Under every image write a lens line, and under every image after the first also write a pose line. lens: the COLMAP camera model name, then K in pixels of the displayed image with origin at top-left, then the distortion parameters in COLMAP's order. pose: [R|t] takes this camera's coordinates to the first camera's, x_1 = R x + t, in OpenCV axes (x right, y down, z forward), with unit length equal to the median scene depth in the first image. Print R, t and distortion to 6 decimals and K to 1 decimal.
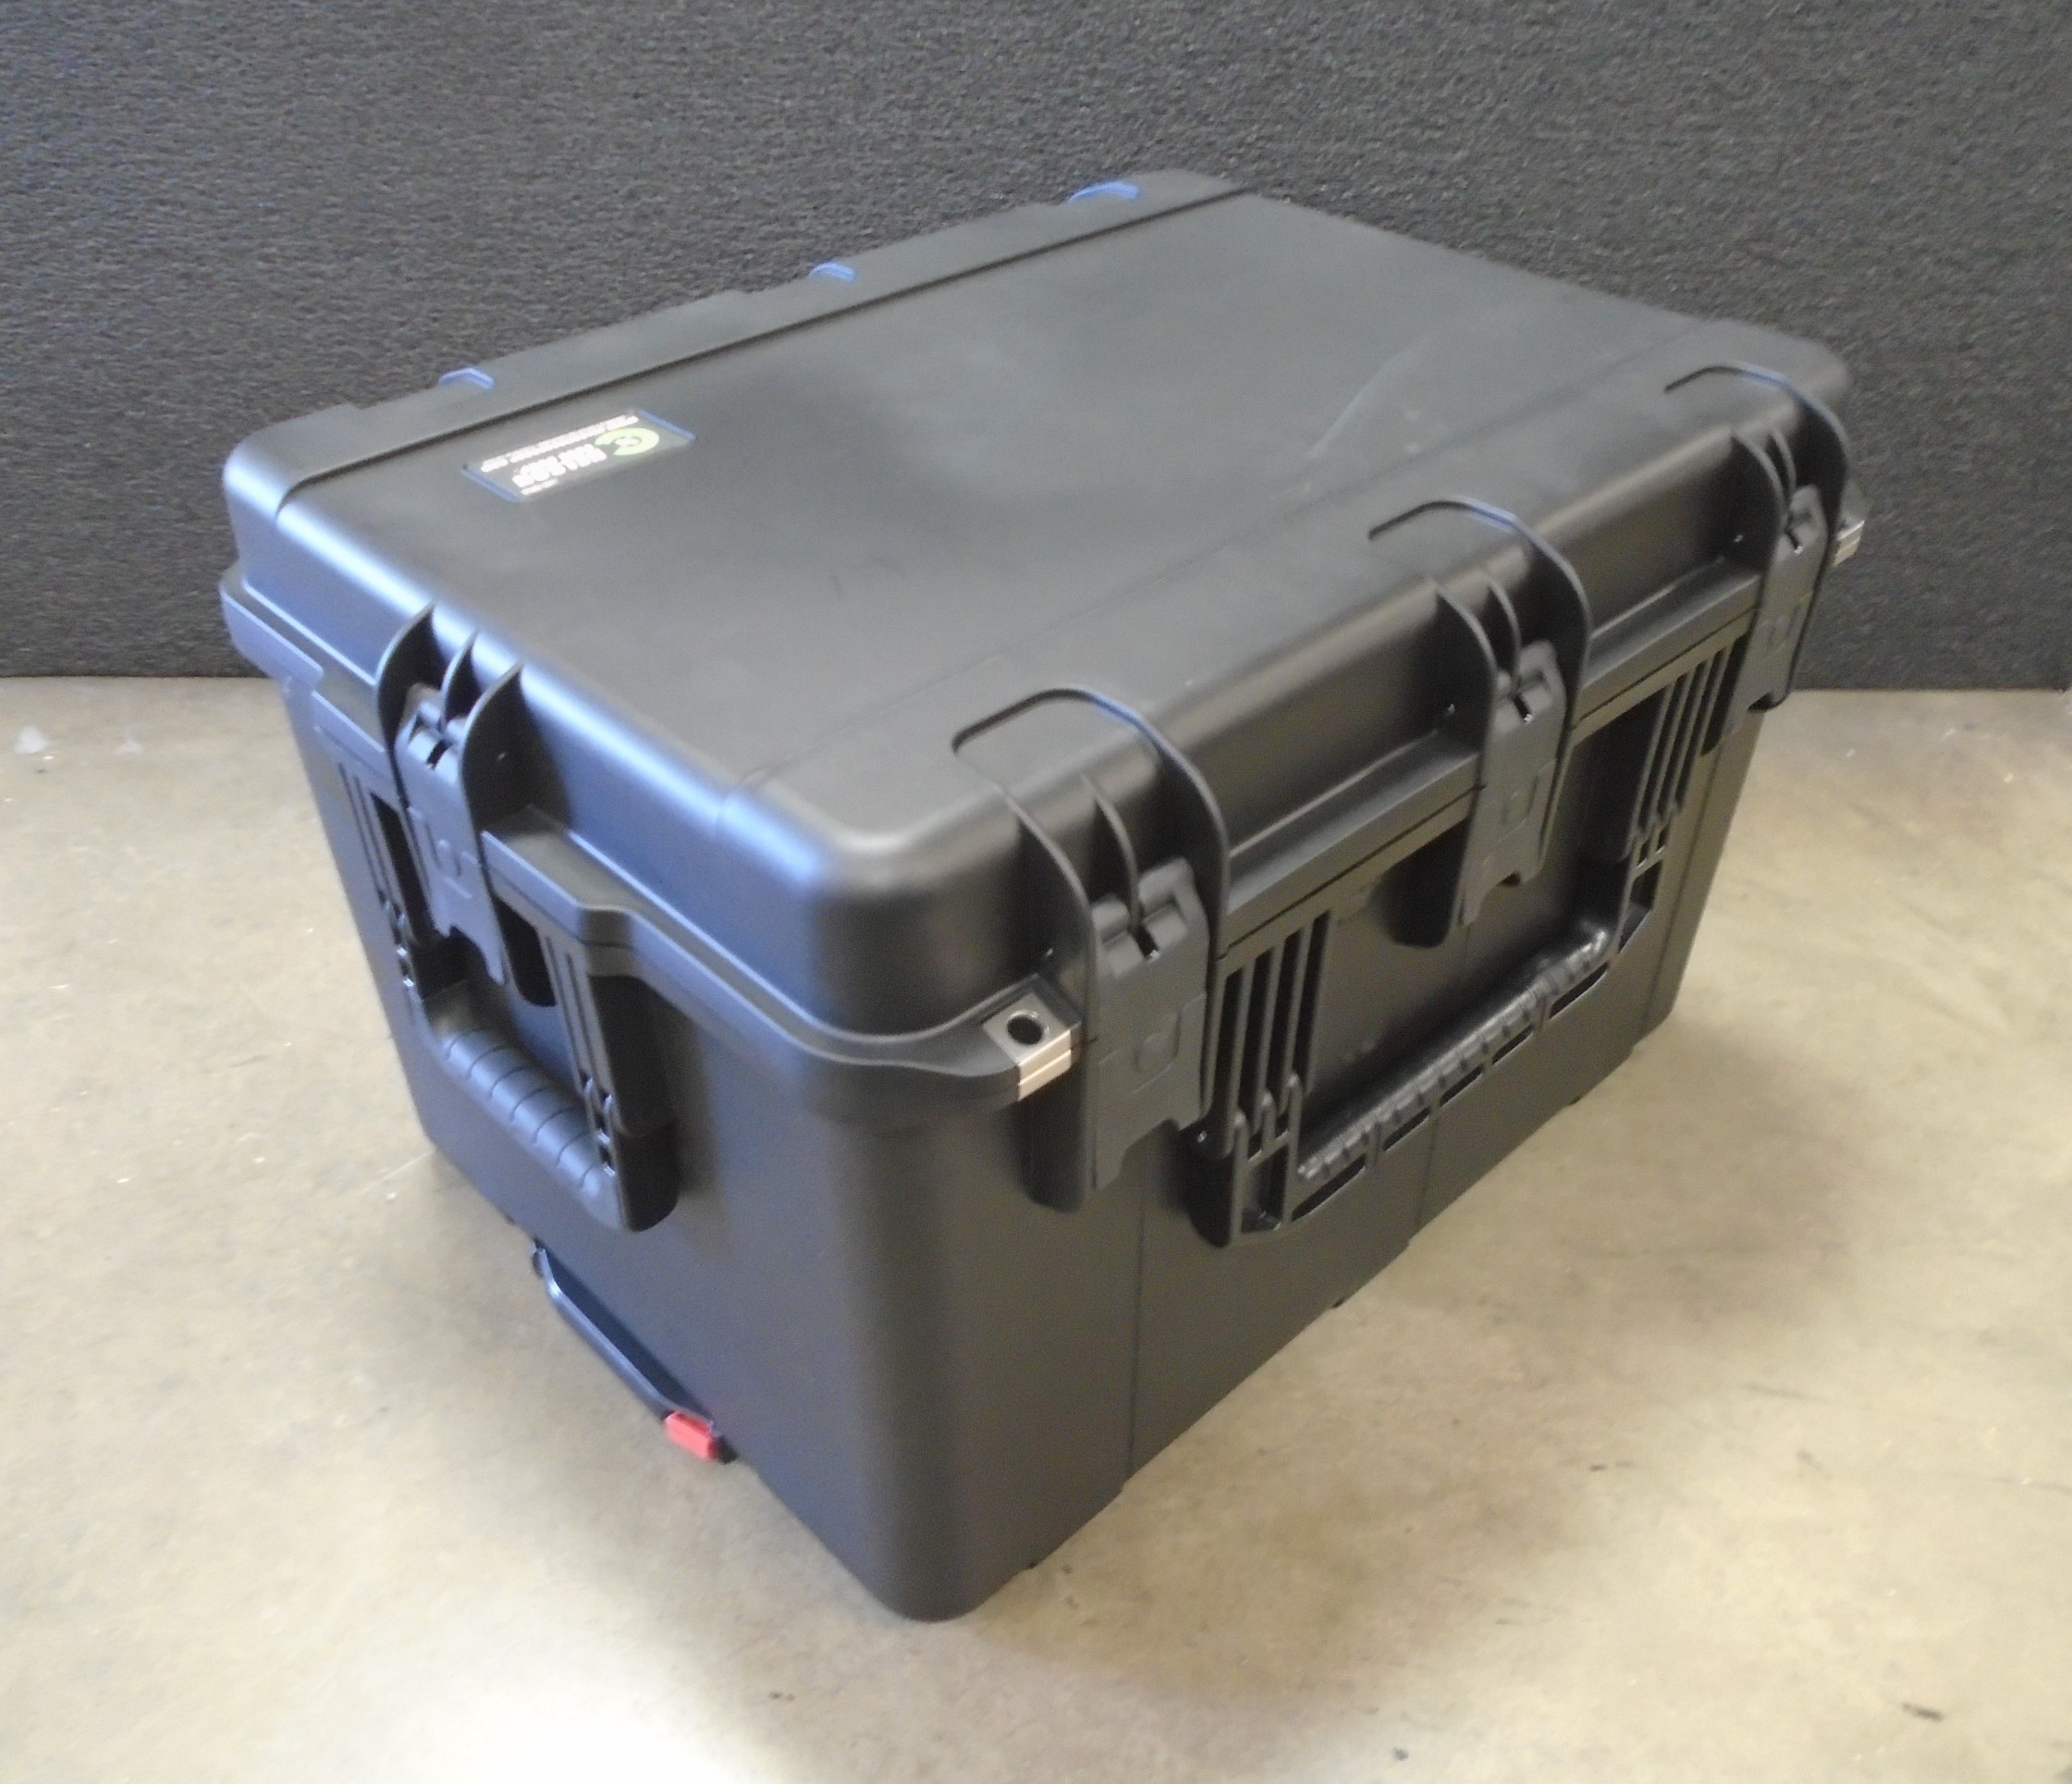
lens RADIAL K [[1790.5, 0, 1036.0], [0, 1790.5, 892.0], [0, 0, 1]] dist [0.002210, -0.003564]
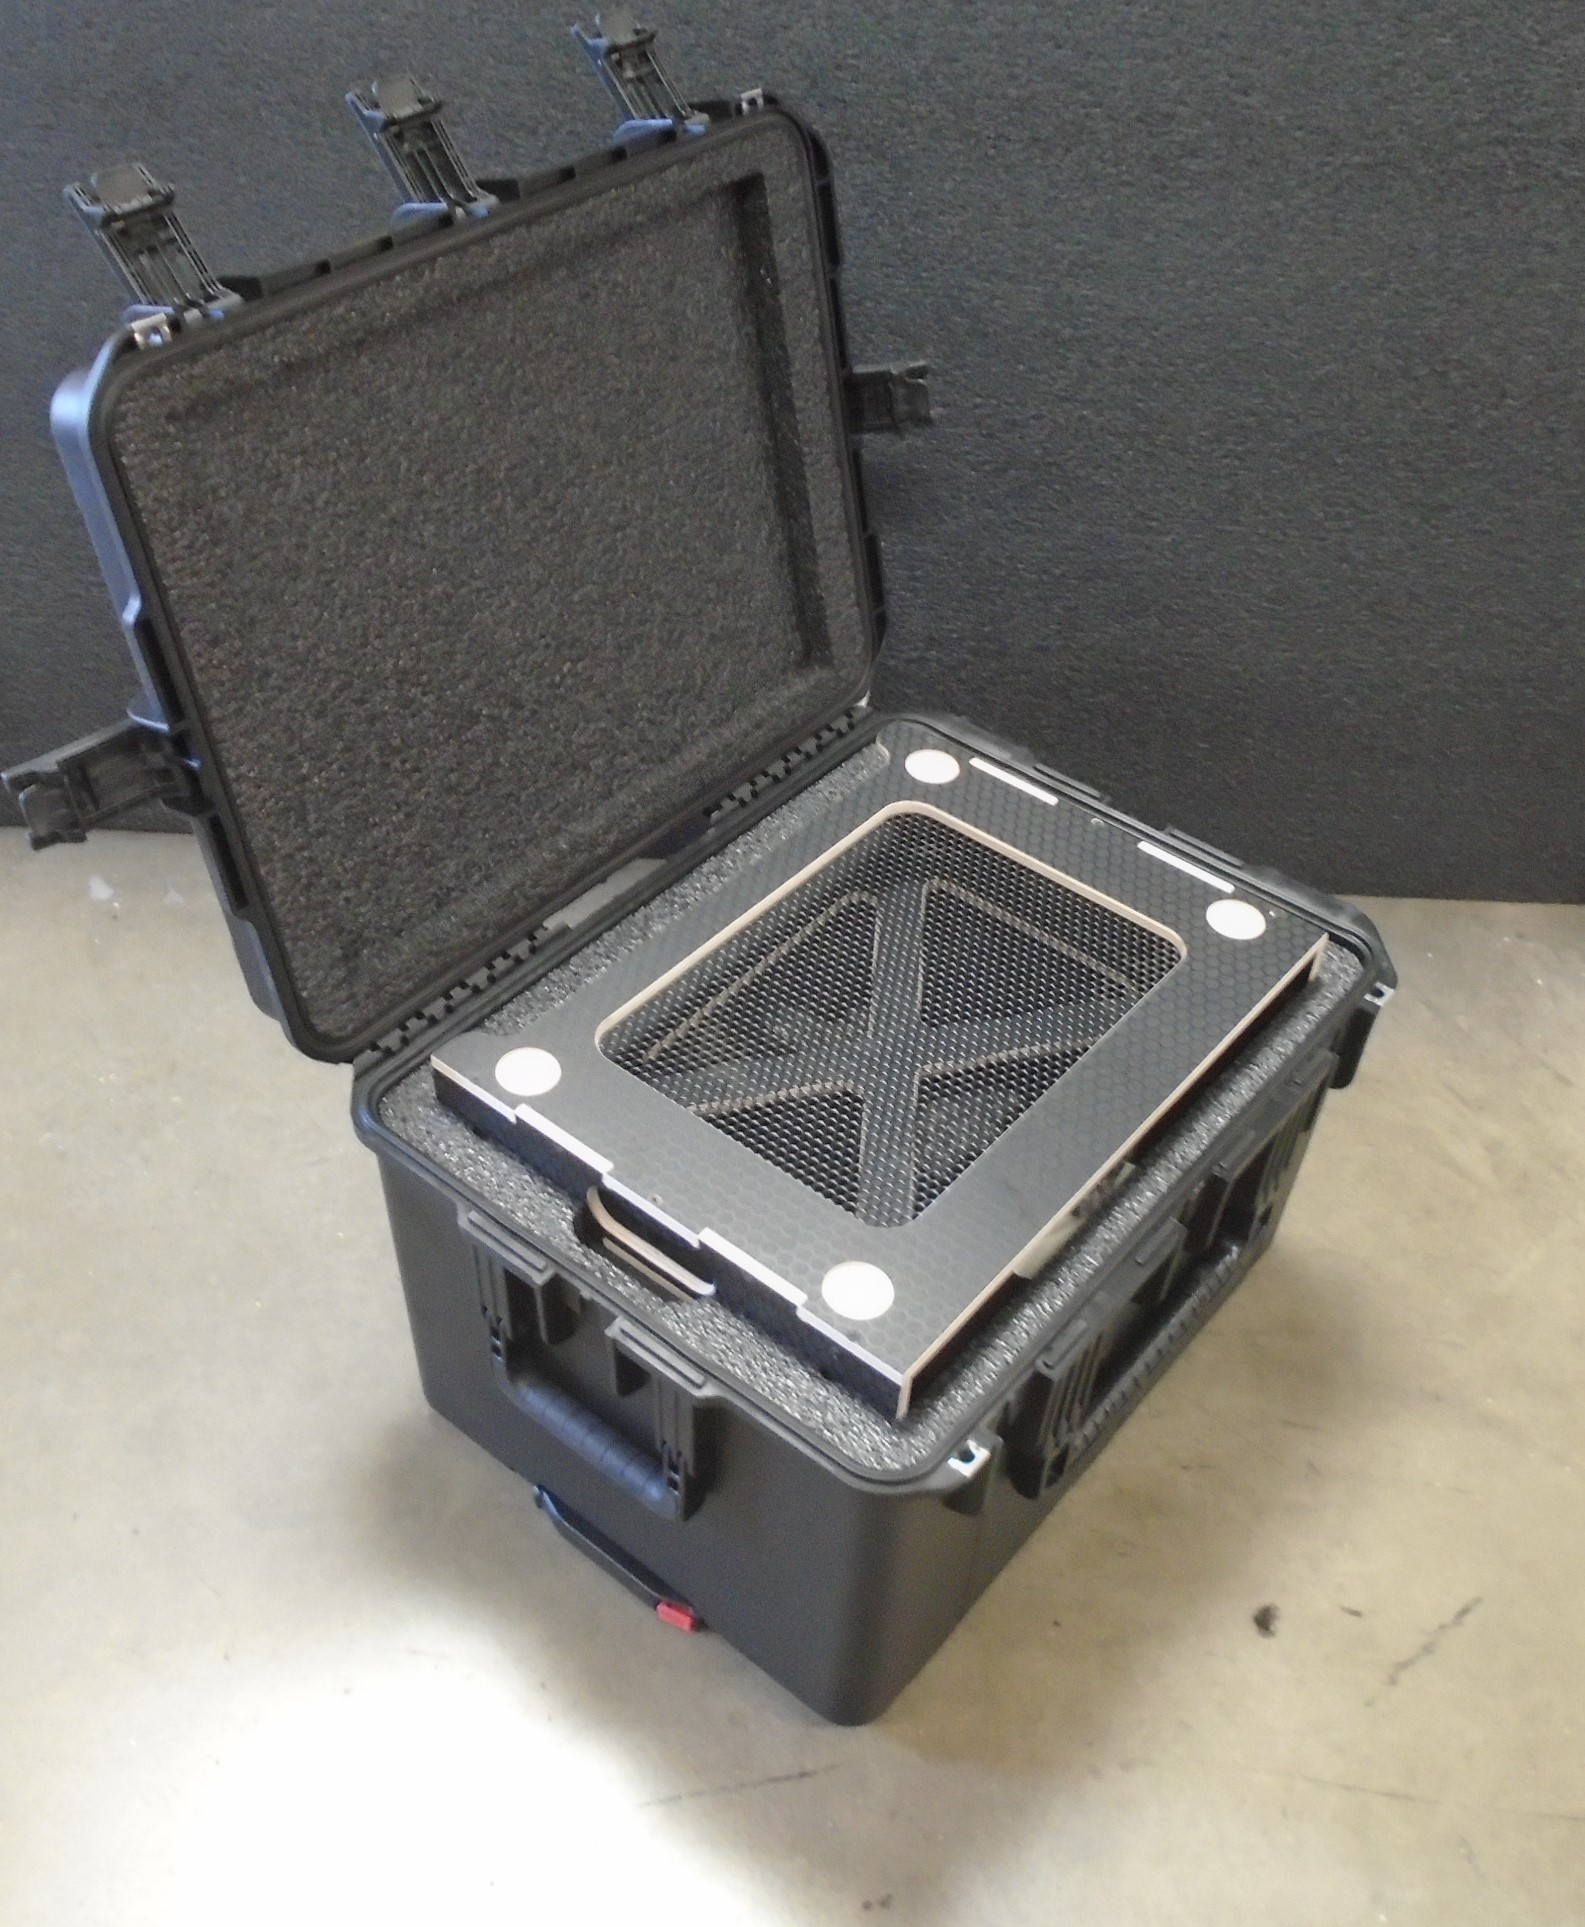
lens RADIAL K [[1935.0, 0, 758.1], [0, 1935.0, 963.0], [0, 0, 1]] dist [0.007251, 0.007014]
pose [[0.999163, 0.038472, 0.013875, -0.092584], [-0.039665, 0.994244, 0.099526, -0.221773], [-0.009966, -0.099993, 0.994938, -0.534350]]
